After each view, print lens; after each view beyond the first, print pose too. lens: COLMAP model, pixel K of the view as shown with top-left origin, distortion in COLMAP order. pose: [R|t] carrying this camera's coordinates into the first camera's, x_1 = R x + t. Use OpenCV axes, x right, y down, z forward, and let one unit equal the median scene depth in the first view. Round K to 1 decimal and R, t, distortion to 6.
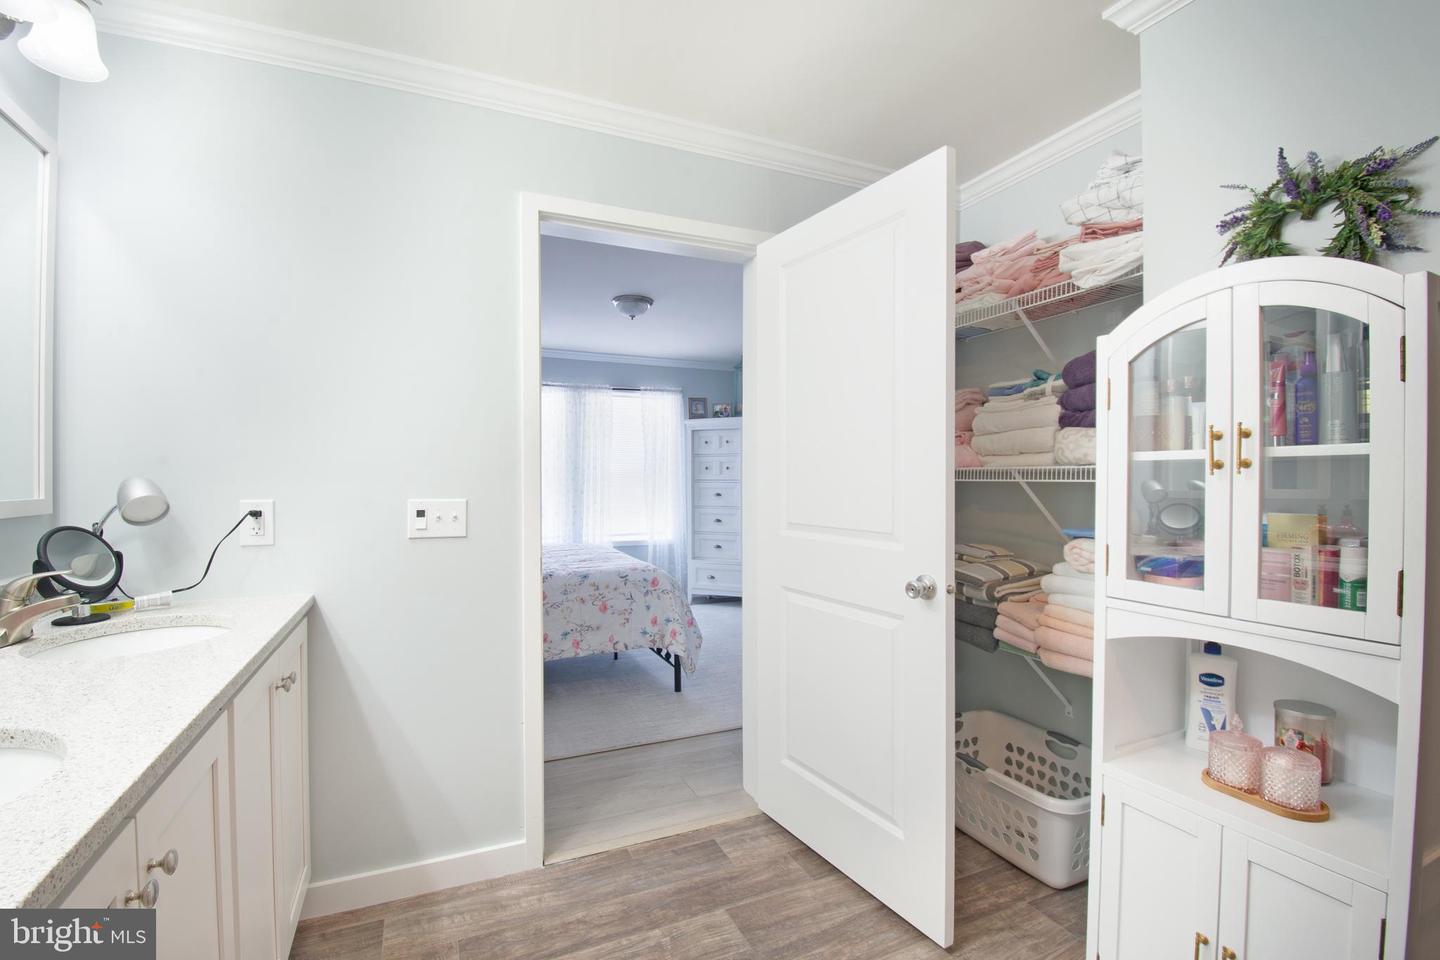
lens RADIAL K [[629.8, 0, 699.7], [0, 629.8, 481.3], [0, 0, 1]] dist [0.012839, -0.022313]
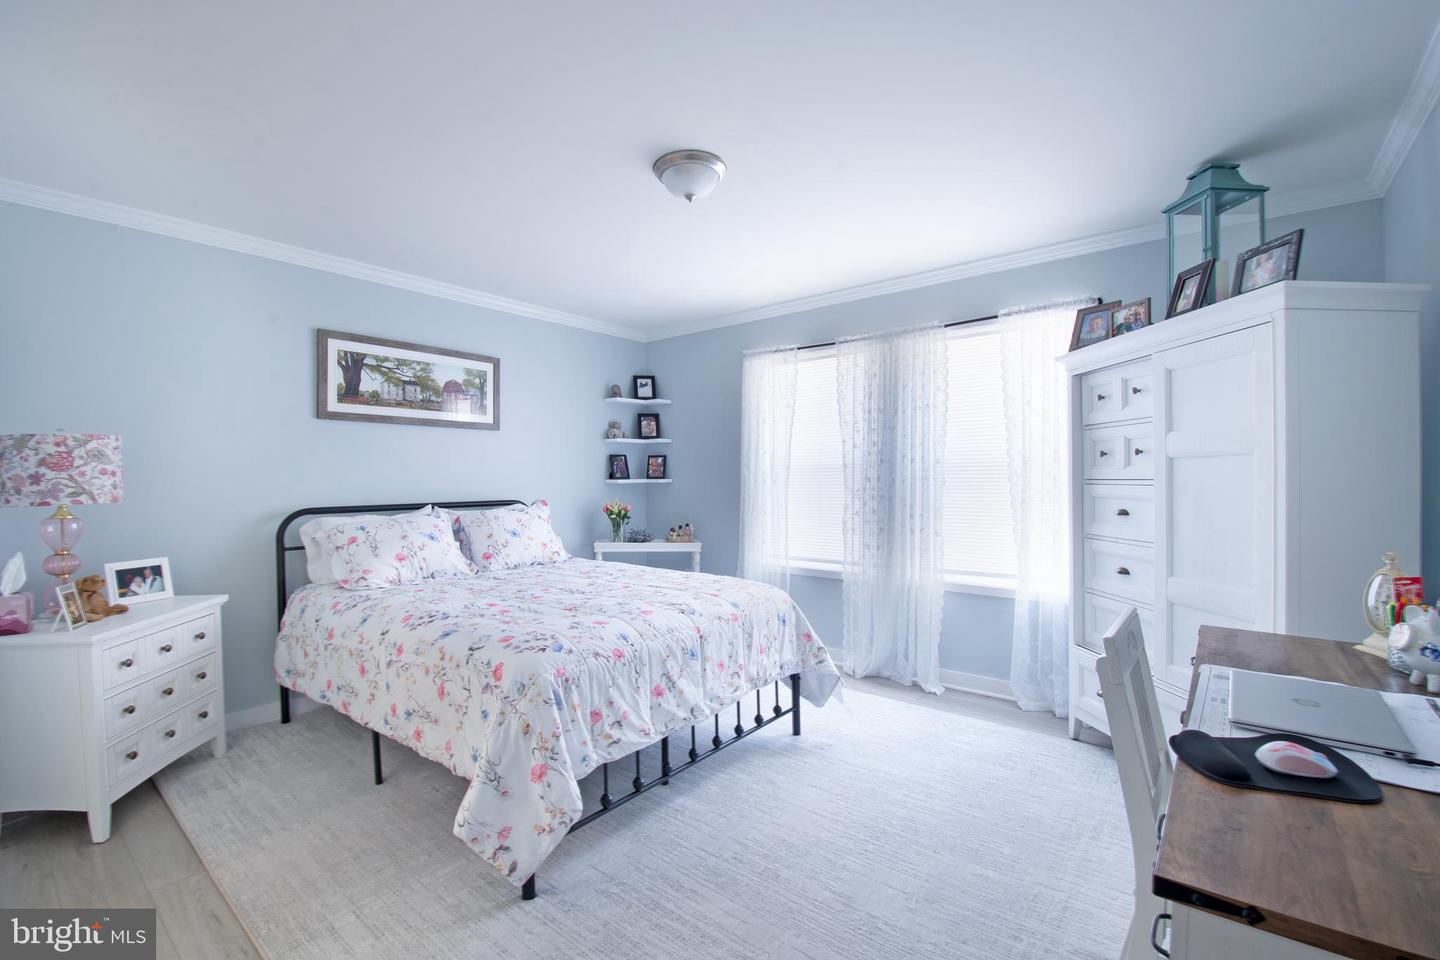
lens RADIAL K [[629.8, 0, 699.7], [0, 629.8, 481.3], [0, 0, 1]] dist [0.012839, -0.022313]
pose [[0.454042, -0.000853, -0.890980, 0.291076], [0.004834, 0.999987, 0.001506, -0.002819], [0.890967, -0.004991, 0.454040, 0.535507]]
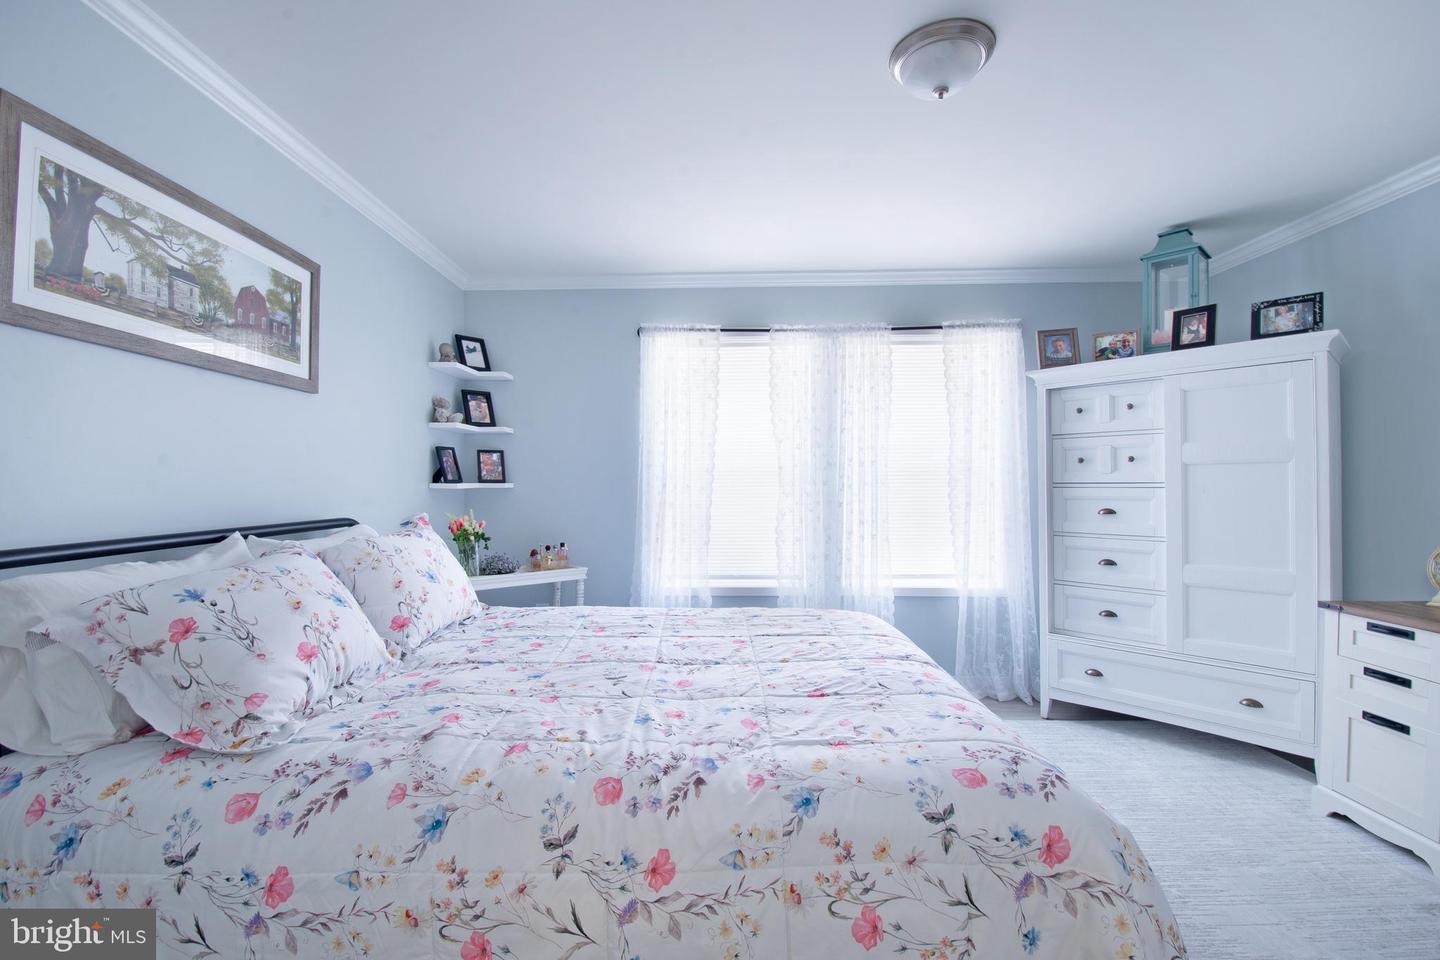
lens RADIAL K [[629.8, 0, 699.7], [0, 629.8, 481.3], [0, 0, 1]] dist [0.012839, -0.022313]
pose [[0.908144, -0.007720, -0.418586, -0.056915], [0.004921, 0.999958, -0.007766, -0.000941], [0.418629, 0.004993, 0.908144, 0.399620]]
